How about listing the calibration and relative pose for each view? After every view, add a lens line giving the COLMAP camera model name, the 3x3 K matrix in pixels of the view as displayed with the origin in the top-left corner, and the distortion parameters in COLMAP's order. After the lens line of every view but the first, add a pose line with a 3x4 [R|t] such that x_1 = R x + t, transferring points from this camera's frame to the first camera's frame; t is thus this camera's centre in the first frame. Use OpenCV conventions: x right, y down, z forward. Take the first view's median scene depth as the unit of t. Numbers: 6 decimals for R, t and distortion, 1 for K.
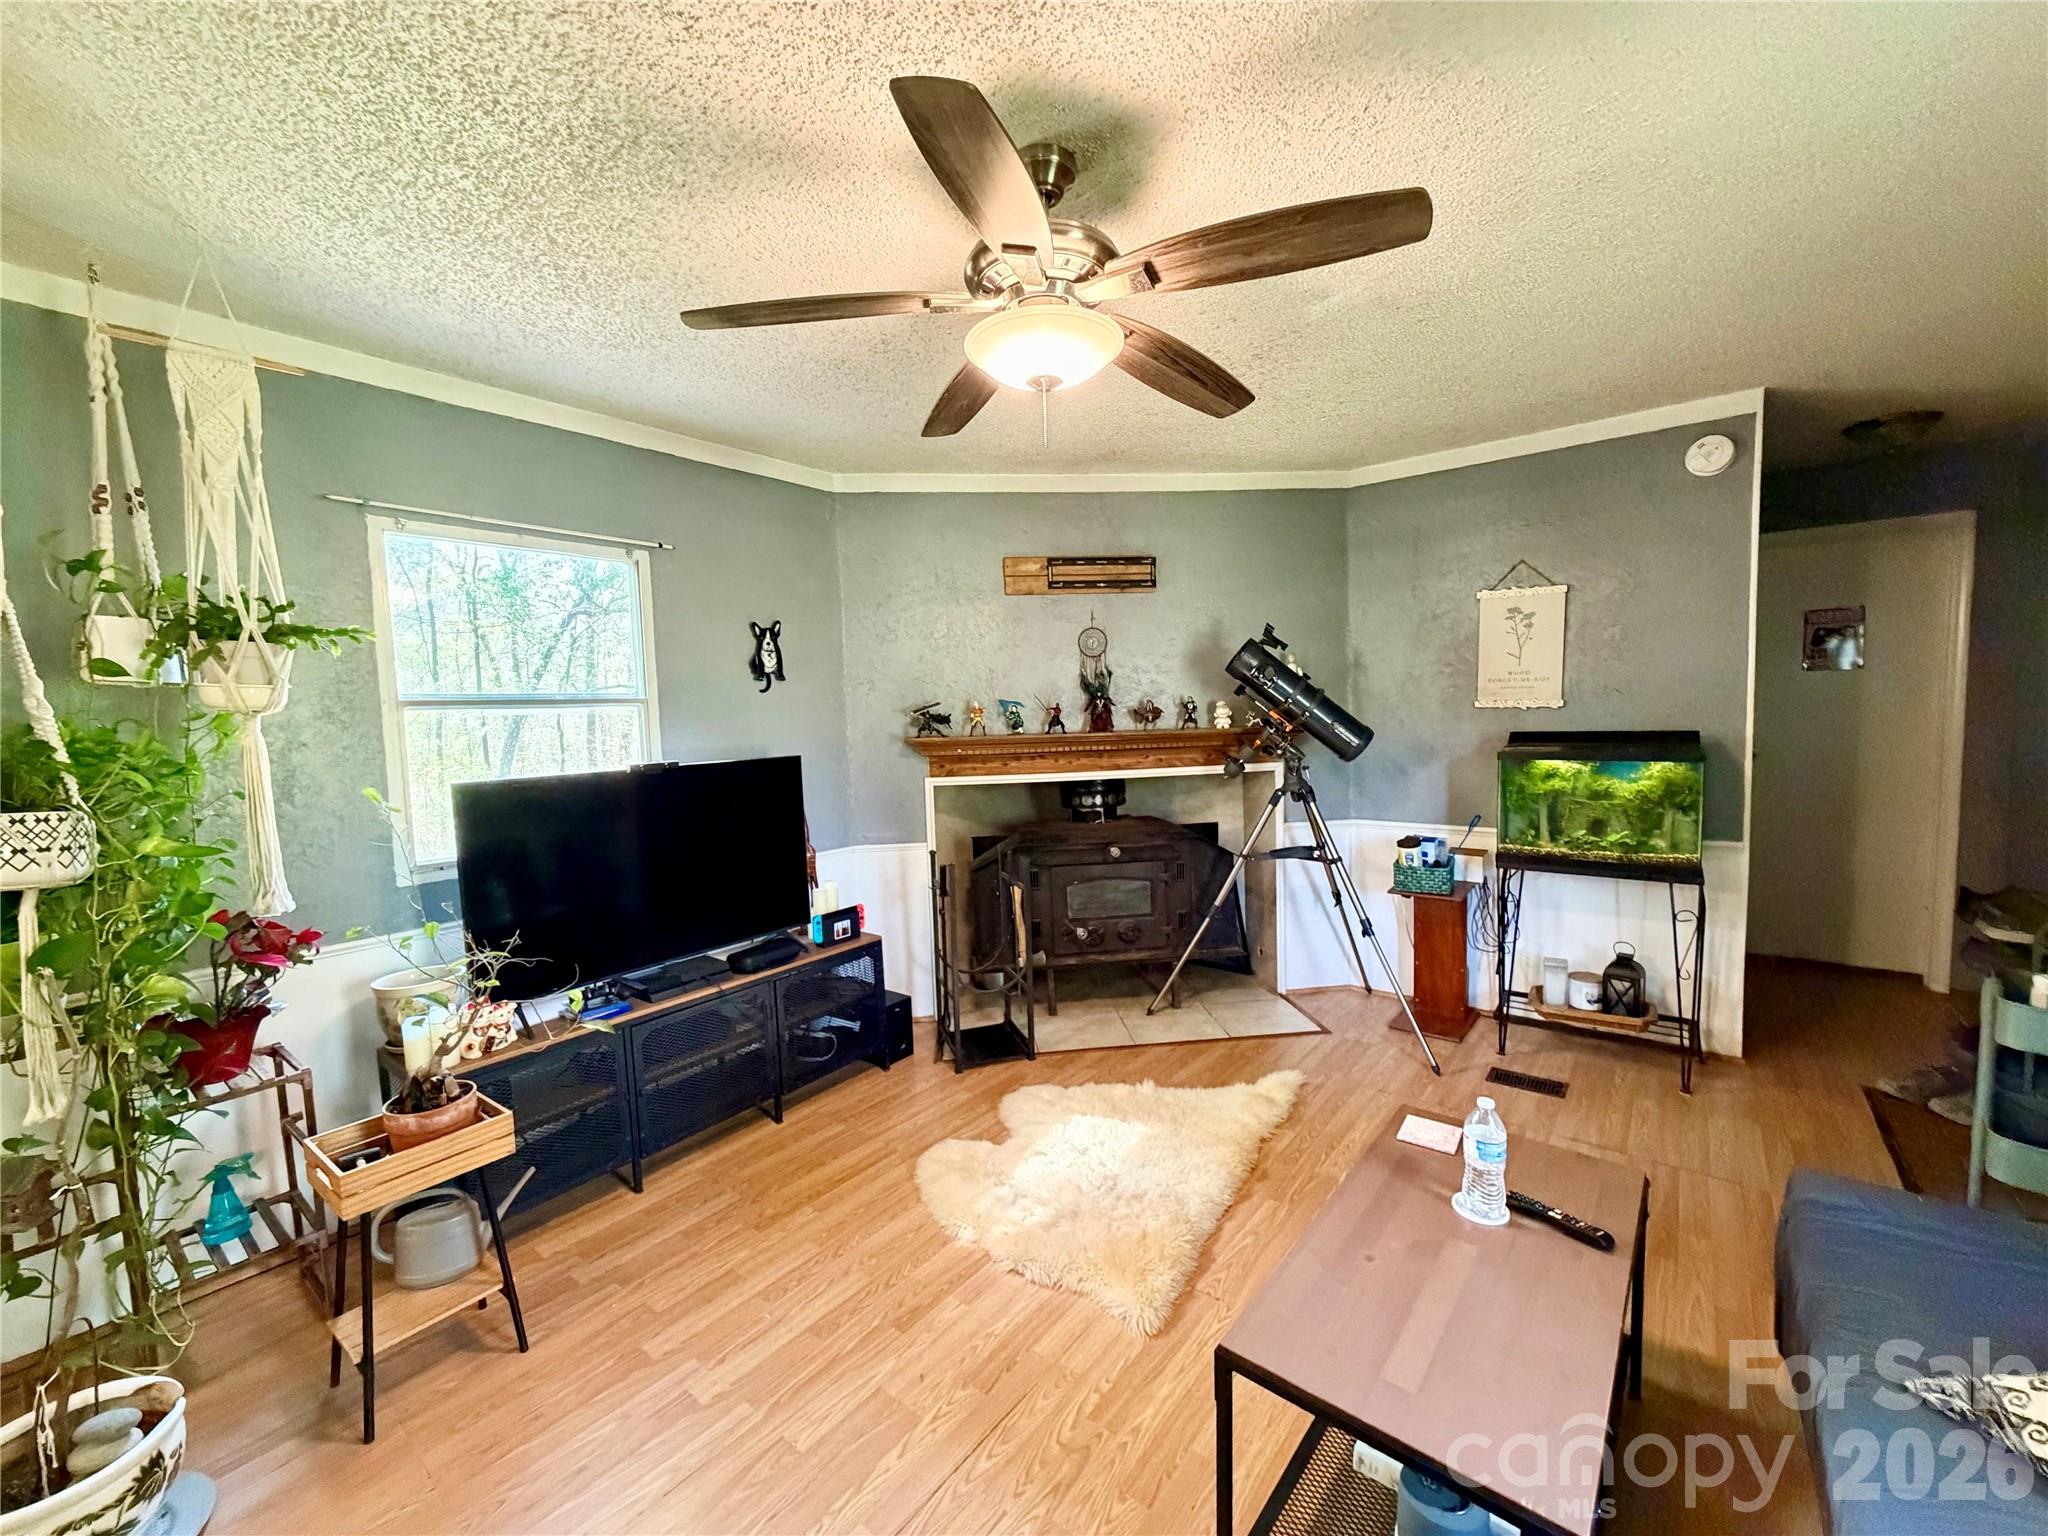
lens RADIAL K [[817.4, 0, 1027.3], [0, 817.4, 770.2], [0, 0, 1]] dist [0.000732, -0.000397]
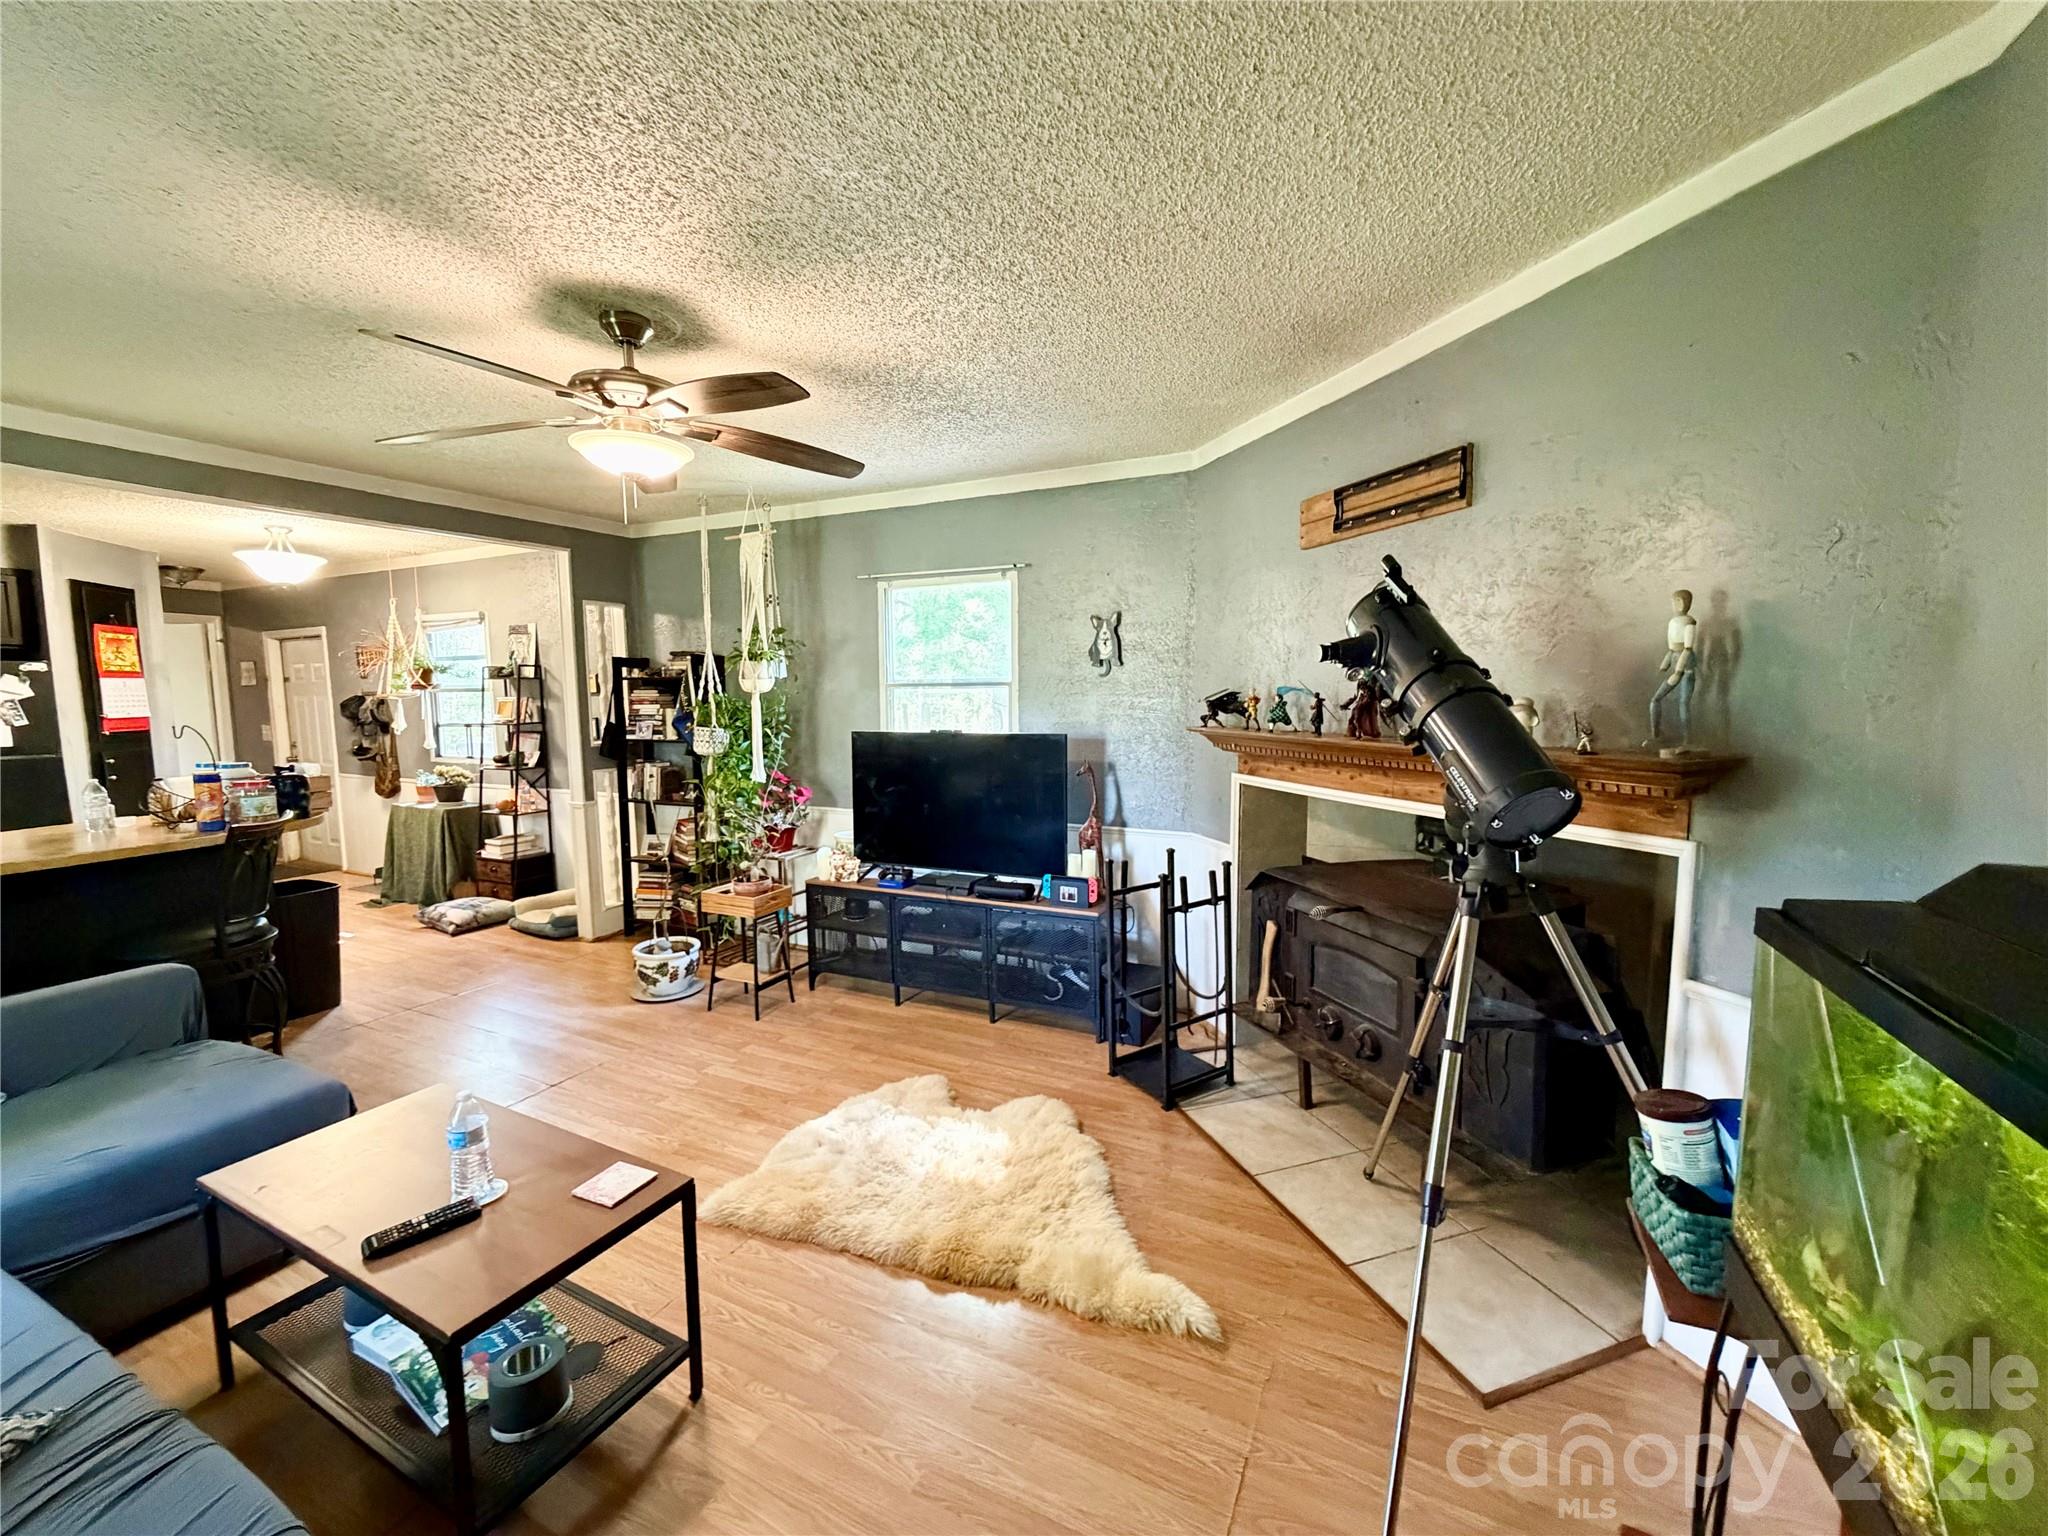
lens RADIAL K [[817.4, 0, 1029.7], [0, 817.4, 770.3], [0, 0, 1]] dist [0.000732, -0.000397]
pose [[0.227142, 0.118879, -0.966579, 0.749915], [-0.074947, 0.991712, 0.104358, -0.076113], [0.970974, 0.048738, 0.234169, 0.634596]]
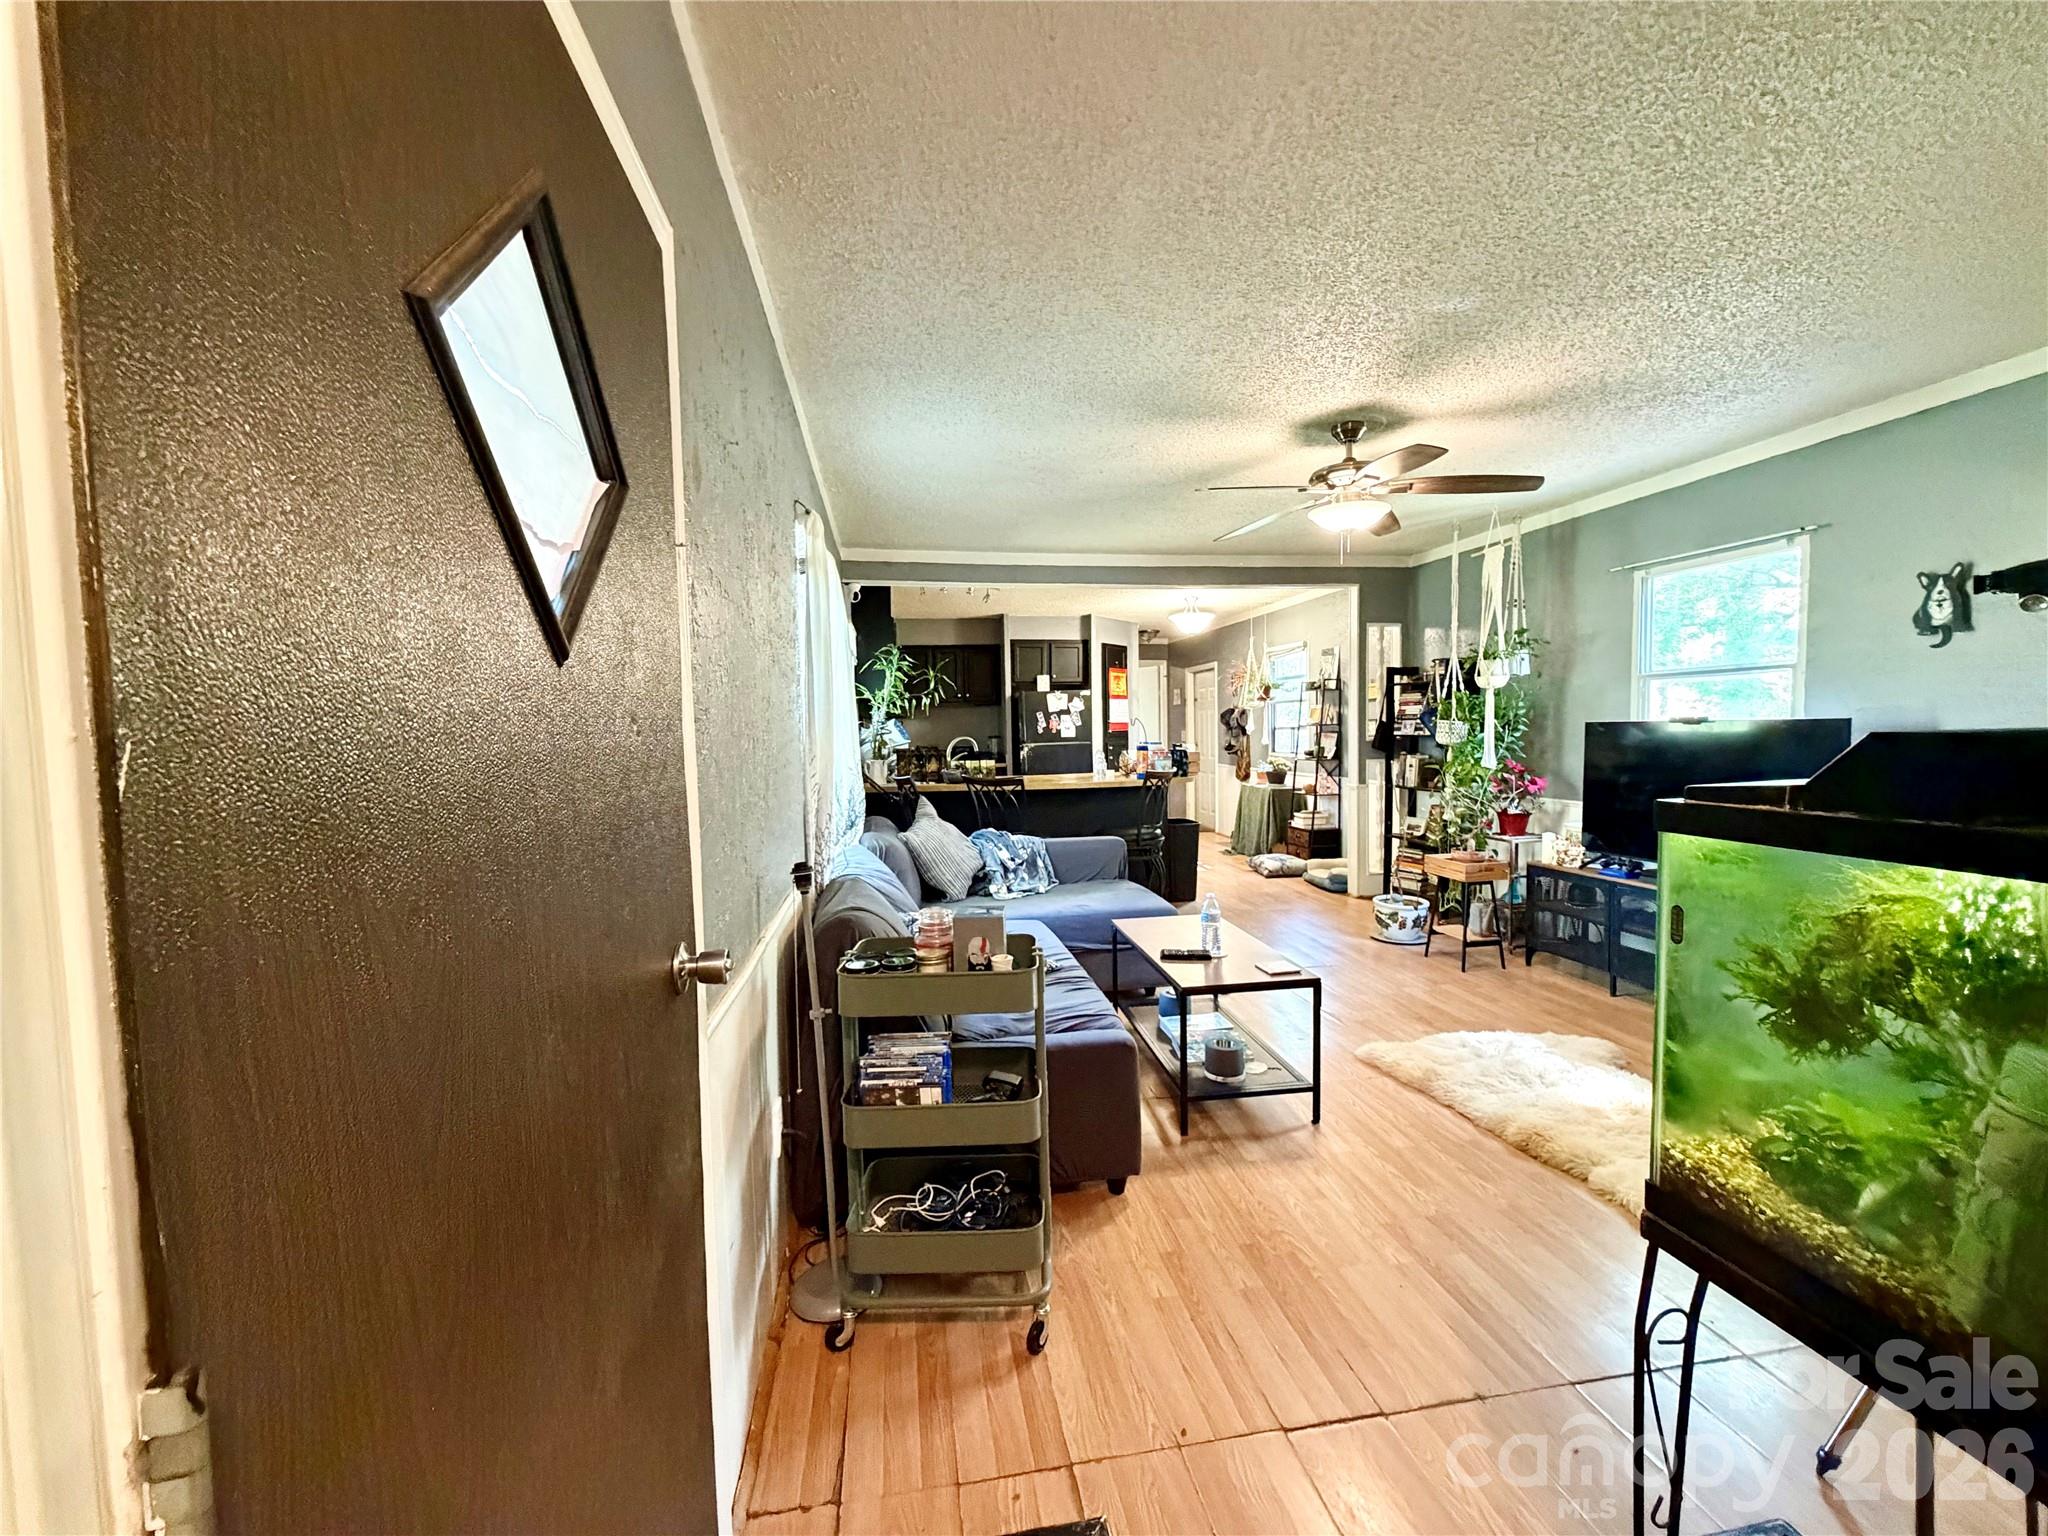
lens RADIAL K [[817.4, 0, 1028.5], [0, 817.4, 769.7], [0, 0, 1]] dist [0.000732, -0.000397]
pose [[-0.663970, 0.077428, -0.743740, 0.997609], [-0.022503, 0.992105, 0.123374, -0.050180], [0.747420, 0.098653, -0.656986, 0.845923]]
